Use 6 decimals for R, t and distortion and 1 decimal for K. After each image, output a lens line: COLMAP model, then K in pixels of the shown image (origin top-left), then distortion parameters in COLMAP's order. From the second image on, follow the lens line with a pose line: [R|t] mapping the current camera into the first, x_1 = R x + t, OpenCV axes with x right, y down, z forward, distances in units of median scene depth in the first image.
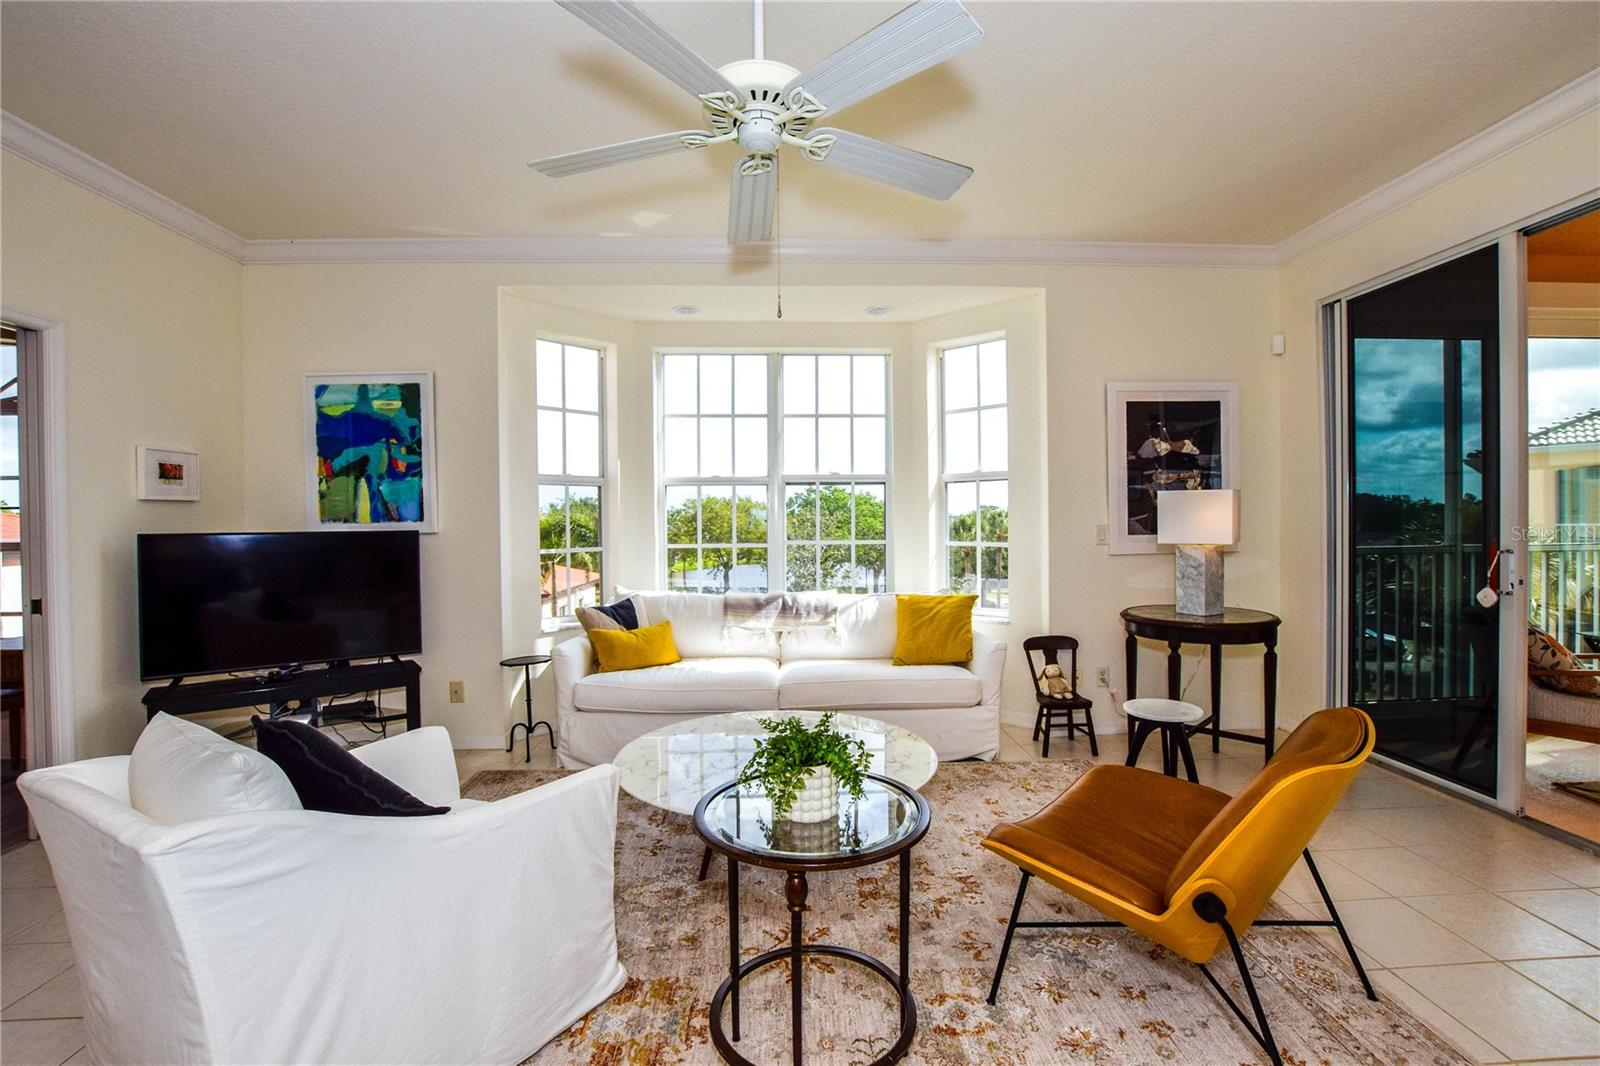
lens RADIAL K [[711.6, 0, 804.6], [0, 711.6, 531.9], [0, 0, 1]] dist [-0.026392, 0.001984]
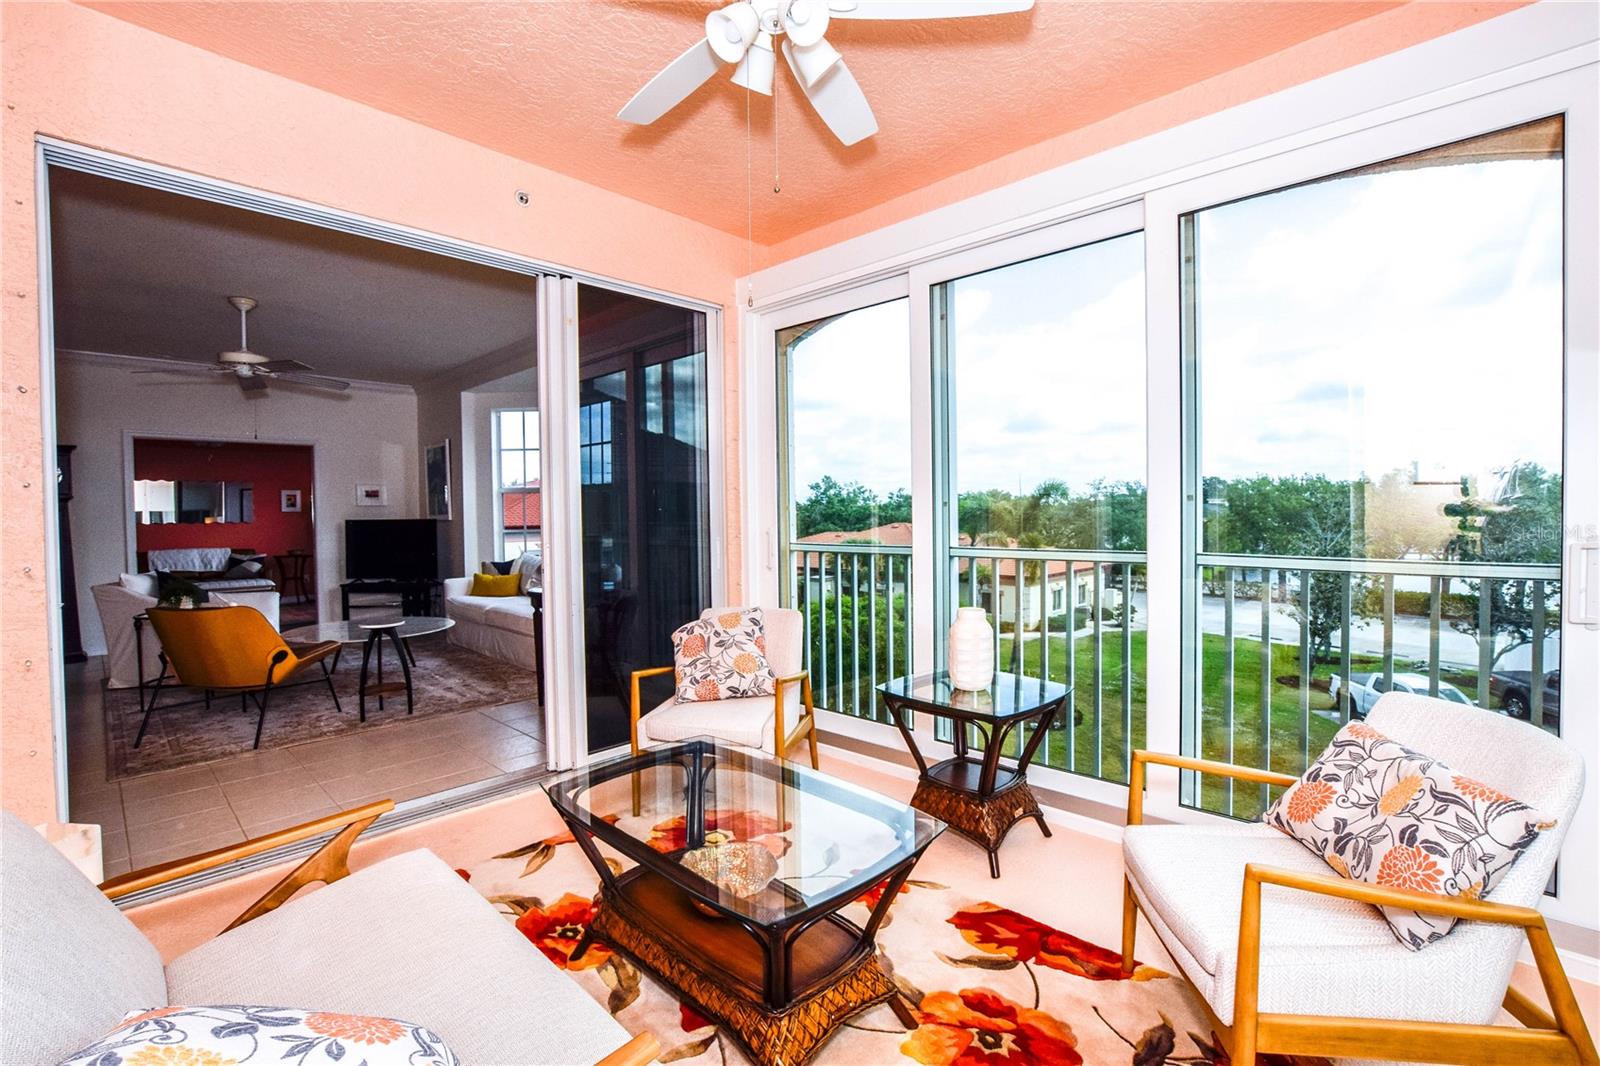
lens RADIAL K [[711.6, 0, 805.4], [0, 711.6, 532.8], [0, 0, 1]] dist [-0.026392, 0.001984]
pose [[0.695376, 0.024036, -0.718244, 1.559871], [-0.004578, 0.999568, 0.029017, -0.026628], [0.718631, -0.016889, 0.695186, 0.323039]]
